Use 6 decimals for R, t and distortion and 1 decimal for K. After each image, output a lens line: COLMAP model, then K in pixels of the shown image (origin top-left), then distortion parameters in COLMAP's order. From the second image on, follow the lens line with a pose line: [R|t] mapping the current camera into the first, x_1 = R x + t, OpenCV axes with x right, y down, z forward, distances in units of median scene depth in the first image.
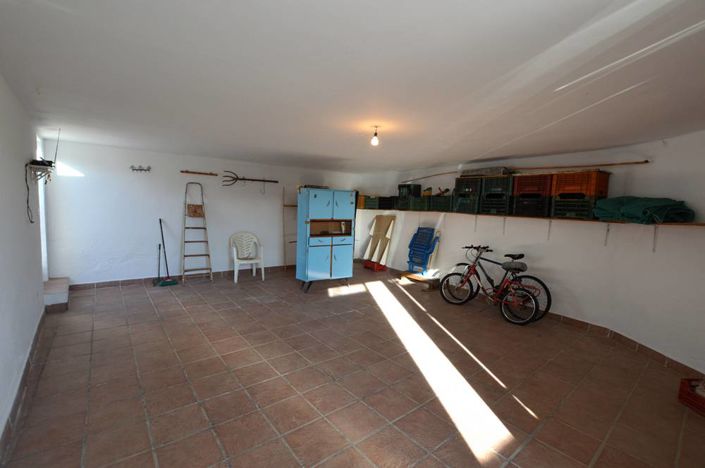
lens RADIAL K [[316.7, 0, 353.1], [0, 316.7, 236.5], [0, 0, 1]] dist [-0.033469, 0.000784]
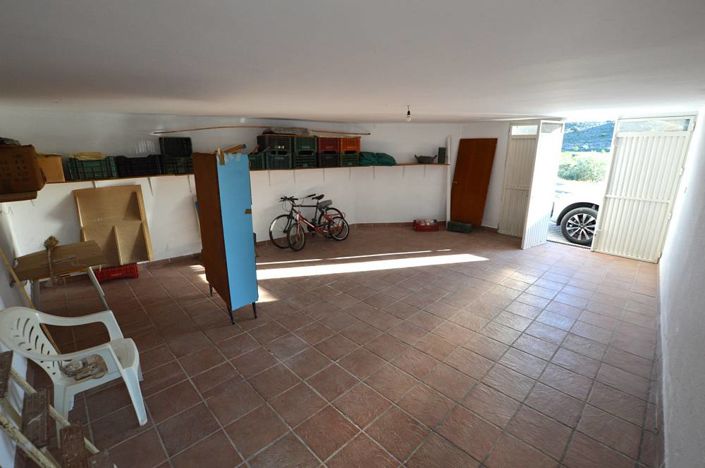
lens RADIAL K [[316.7, 0, 353.1], [0, 316.7, 236.5], [0, 0, 1]] dist [-0.033469, 0.000784]
pose [[-0.093494, -0.301386, 0.948908, -0.855389], [0.095891, 0.945926, 0.309887, -0.189179], [-0.990991, 0.119964, -0.059538, 0.955631]]
